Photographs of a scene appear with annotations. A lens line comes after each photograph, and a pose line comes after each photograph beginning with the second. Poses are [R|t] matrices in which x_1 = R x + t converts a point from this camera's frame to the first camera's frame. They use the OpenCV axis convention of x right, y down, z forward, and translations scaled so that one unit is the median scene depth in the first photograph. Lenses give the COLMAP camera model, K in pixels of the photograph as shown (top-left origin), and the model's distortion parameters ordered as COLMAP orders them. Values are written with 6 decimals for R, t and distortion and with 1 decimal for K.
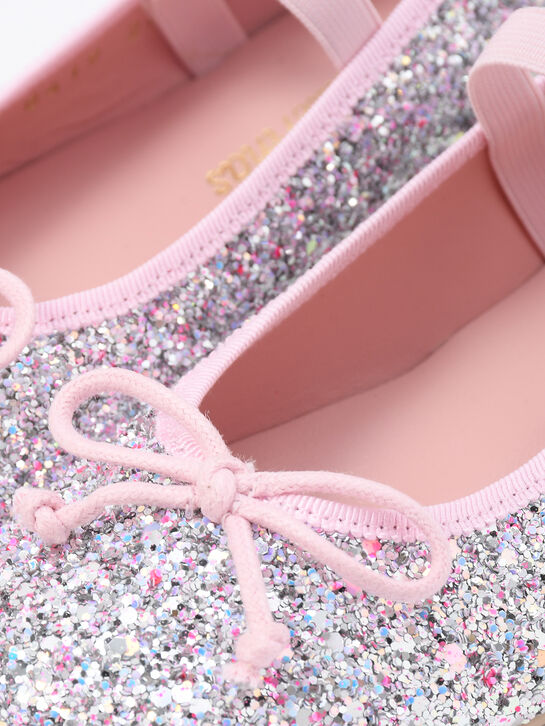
lens RADIAL K [[4440.5, 0, 272.5], [0, 4440.5, 363.0], [0, 0, 1]] dist [-0.892556, 0.000000]
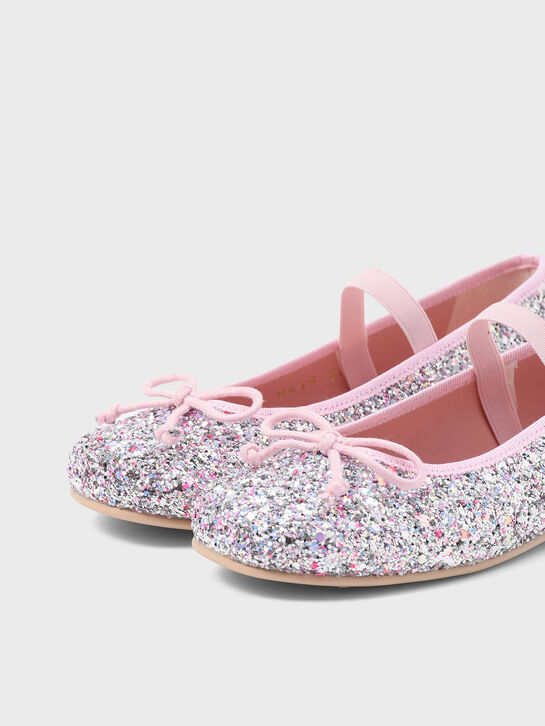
lens RADIAL K [[4440.5, 0, 272.5], [0, 4440.5, 363.0], [0, 0, 1]] dist [-0.892556, 0.000000]
pose [[0.987598, 0.069180, -0.140943, 0.278351], [-0.127715, 0.876116, -0.464877, 1.057720], [0.091322, 0.477112, 0.874085, -1.023301]]
